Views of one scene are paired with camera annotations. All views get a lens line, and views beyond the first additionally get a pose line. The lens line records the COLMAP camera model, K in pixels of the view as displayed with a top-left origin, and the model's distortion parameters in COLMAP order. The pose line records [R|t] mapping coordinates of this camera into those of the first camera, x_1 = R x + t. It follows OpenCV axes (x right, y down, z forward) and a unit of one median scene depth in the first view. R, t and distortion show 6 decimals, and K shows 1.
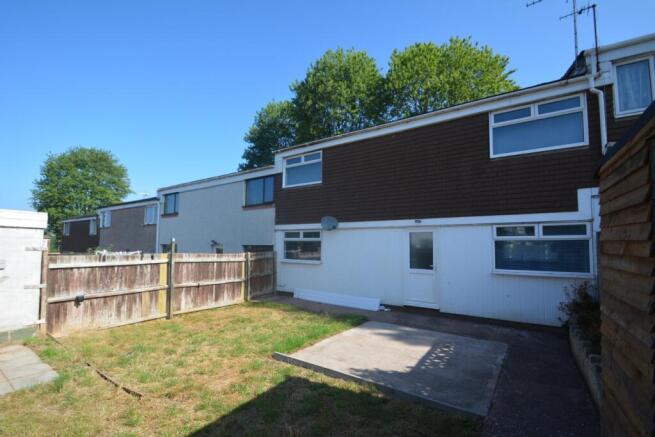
lens RADIAL K [[288.4, 0, 317.3], [0, 288.4, 229.7], [0, 0, 1]] dist [0.013313, -0.016646]
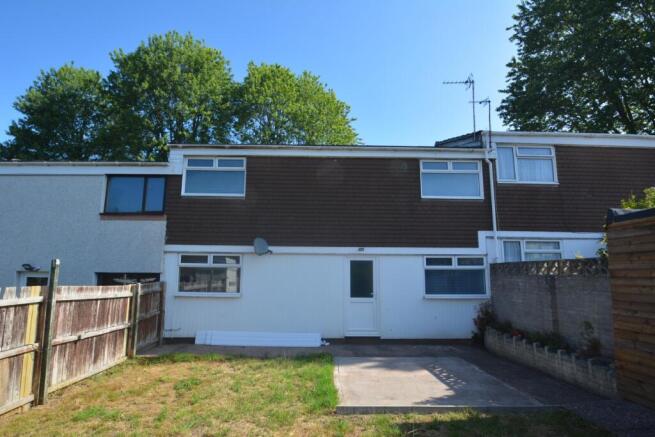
lens RADIAL K [[331.2, 0, 316.0], [0, 331.2, 230.8], [0, 0, 1]] dist [0.000731, -0.016862]
pose [[0.809712, 0.077684, 0.581663, -0.477186], [-0.033277, 0.995683, -0.086654, 0.012761], [-0.585883, 0.050809, 0.808801, 0.165616]]
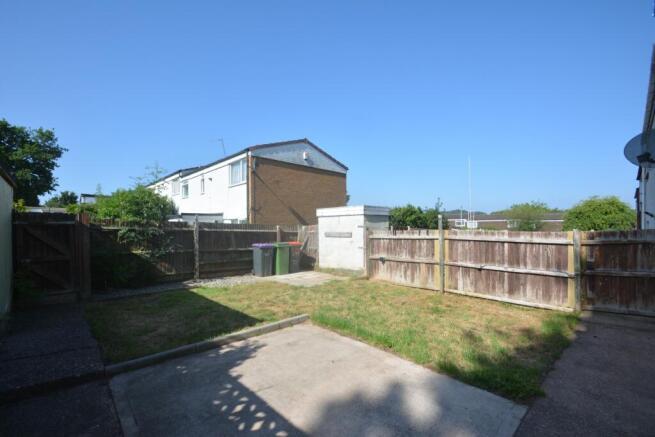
lens RADIAL K [[288.4, 0, 317.3], [0, 288.4, 229.7], [0, 0, 1]] dist [0.013313, -0.016646]
pose [[-0.205711, -0.005951, -0.978595, 0.586118], [0.059573, 0.998051, -0.018593, 0.076180], [0.976798, -0.062123, -0.204956, 0.803703]]
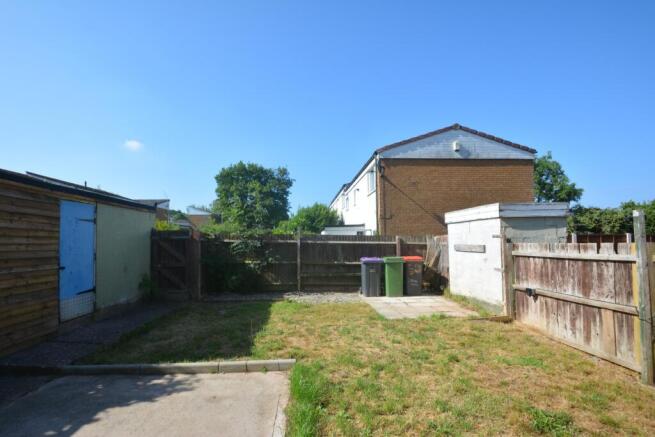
lens RADIAL K [[288.4, 0, 317.3], [0, 288.4, 229.7], [0, 0, 1]] dist [0.013313, -0.016646]
pose [[-0.788120, -0.023209, -0.615084, 0.194523], [0.039857, 0.995267, -0.088624, 0.083457], [0.614230, -0.094362, -0.783465, 1.065106]]
